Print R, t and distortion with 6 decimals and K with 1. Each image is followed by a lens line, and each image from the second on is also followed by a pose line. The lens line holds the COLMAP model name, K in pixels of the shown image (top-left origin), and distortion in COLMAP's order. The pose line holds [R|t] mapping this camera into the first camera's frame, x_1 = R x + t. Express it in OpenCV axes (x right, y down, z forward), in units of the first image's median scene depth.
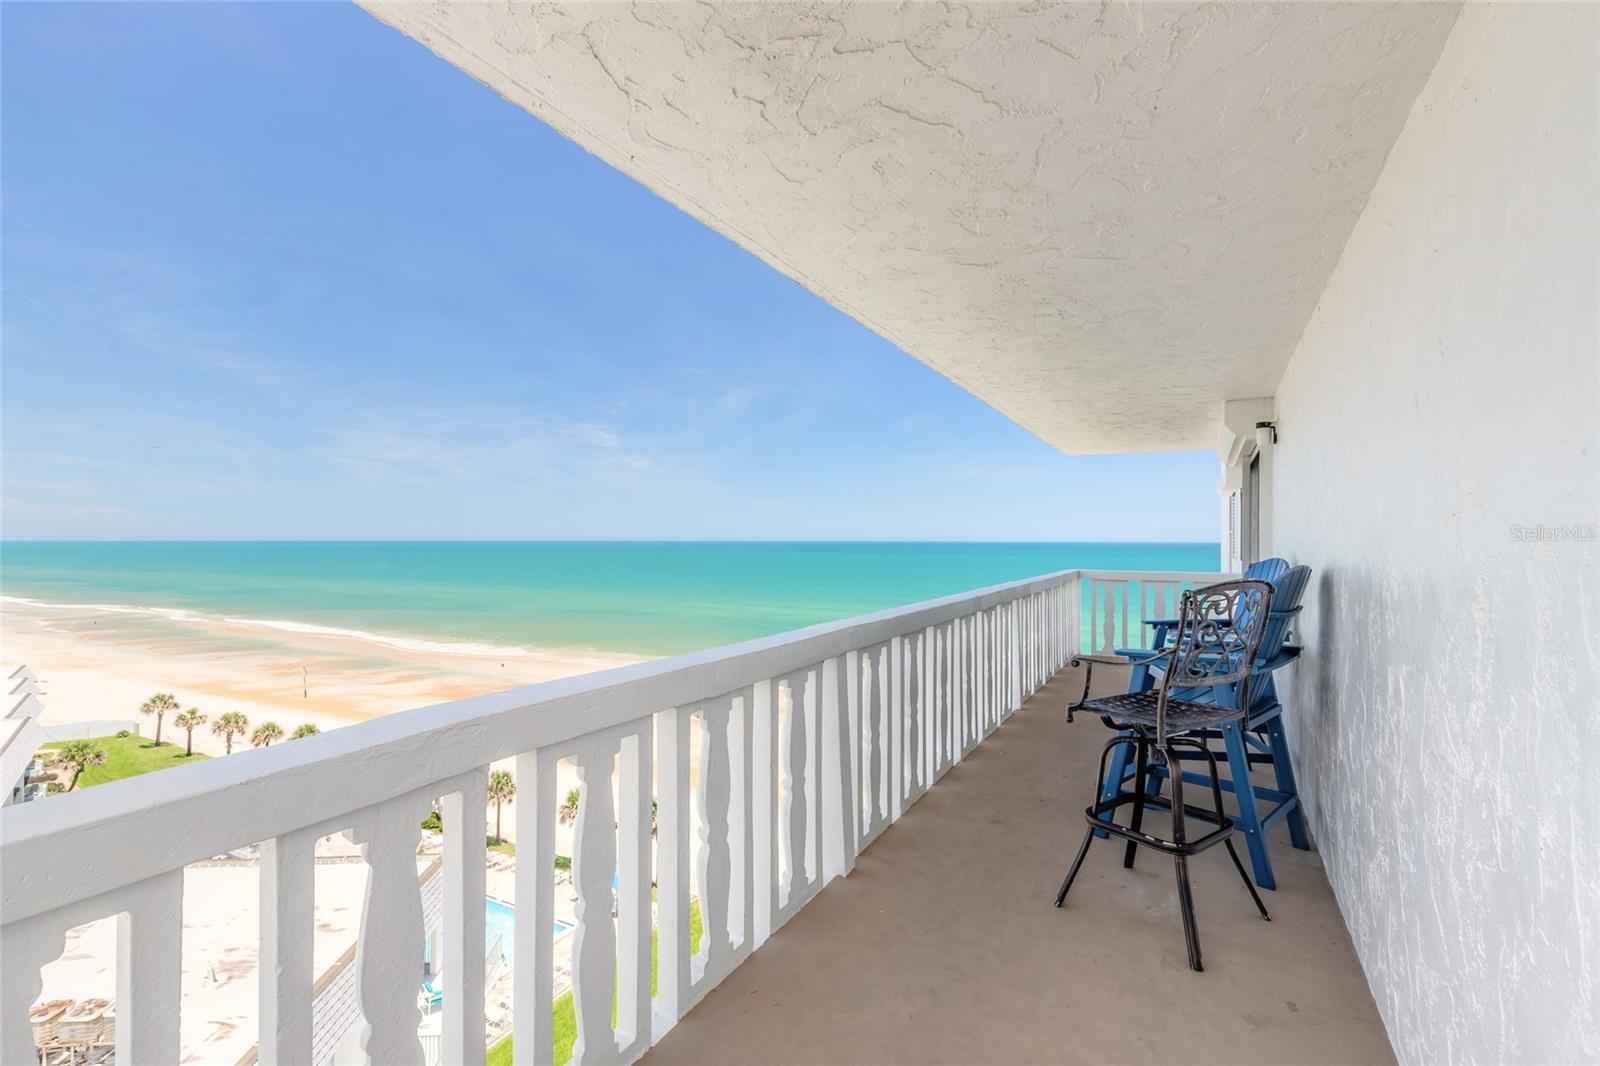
lens RADIAL K [[723.7, 0, 797.8], [0, 723.7, 530.7], [0, 0, 1]] dist [0.009829, -0.001429]
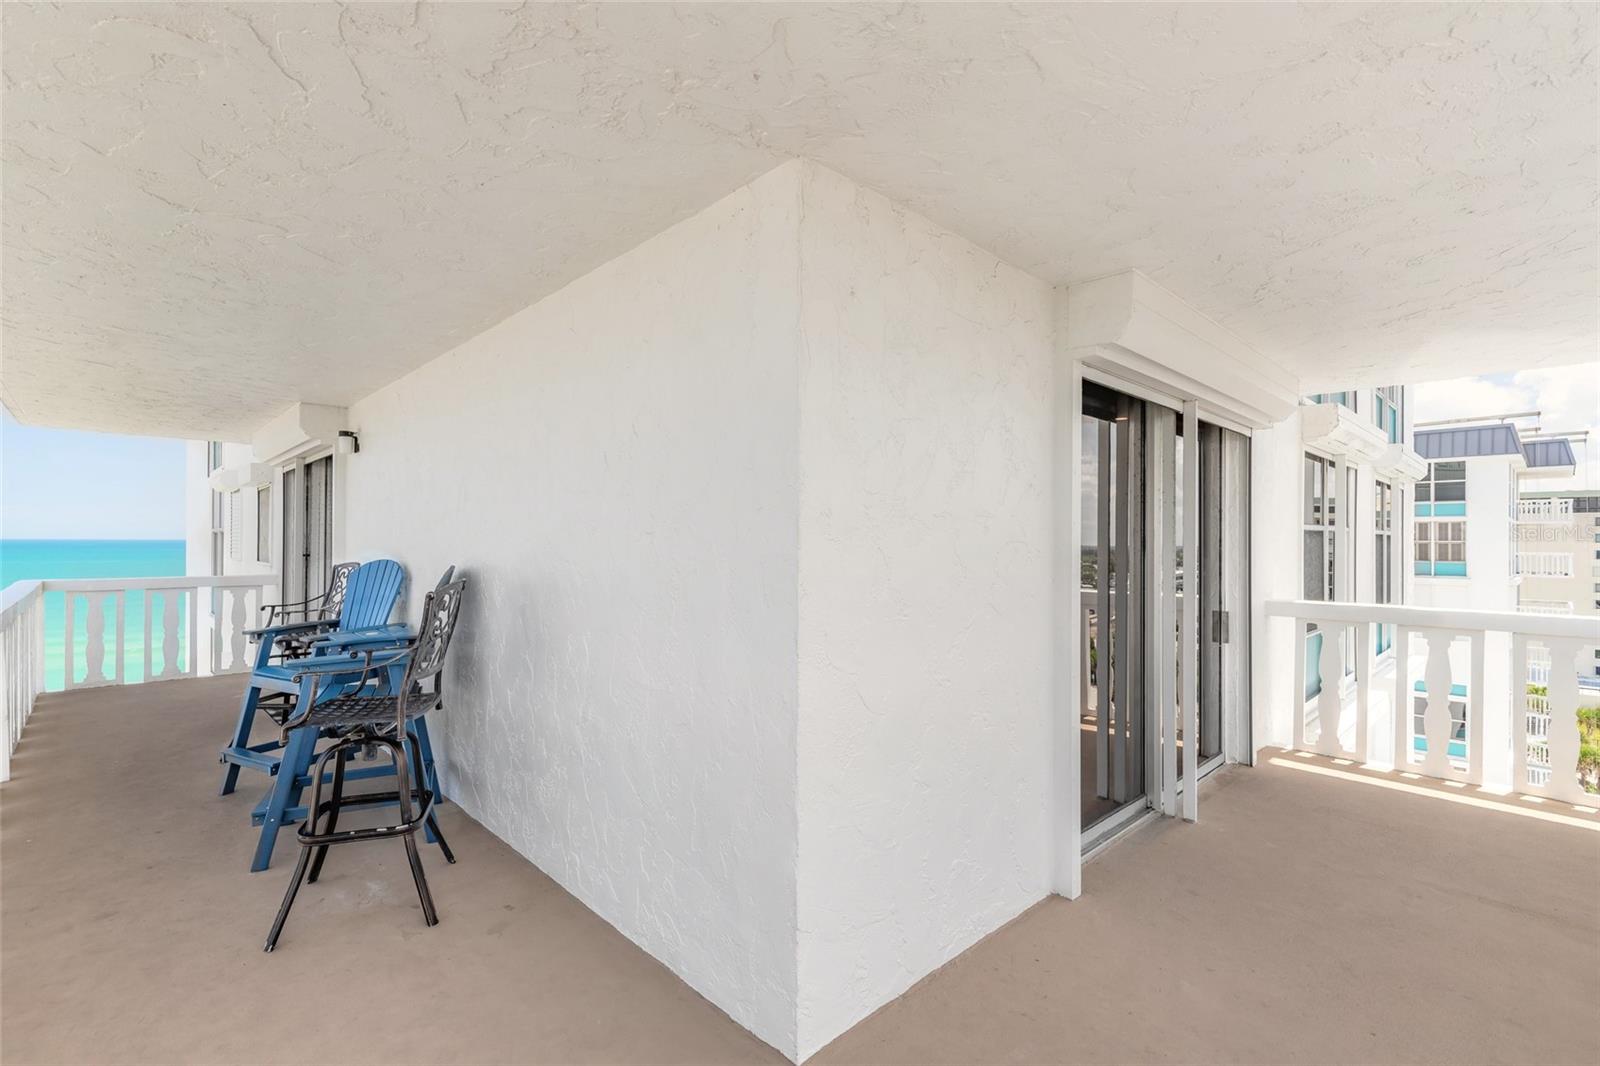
lens RADIAL K [[723.7, 0, 792.9], [0, 723.7, 530.3], [0, 0, 1]] dist [0.009829, -0.001429]
pose [[0.305620, 0.012916, 0.952066, -0.293620], [-0.015910, 0.999838, -0.008456, -0.010734], [-0.952021, -0.012563, 0.305775, 0.096549]]
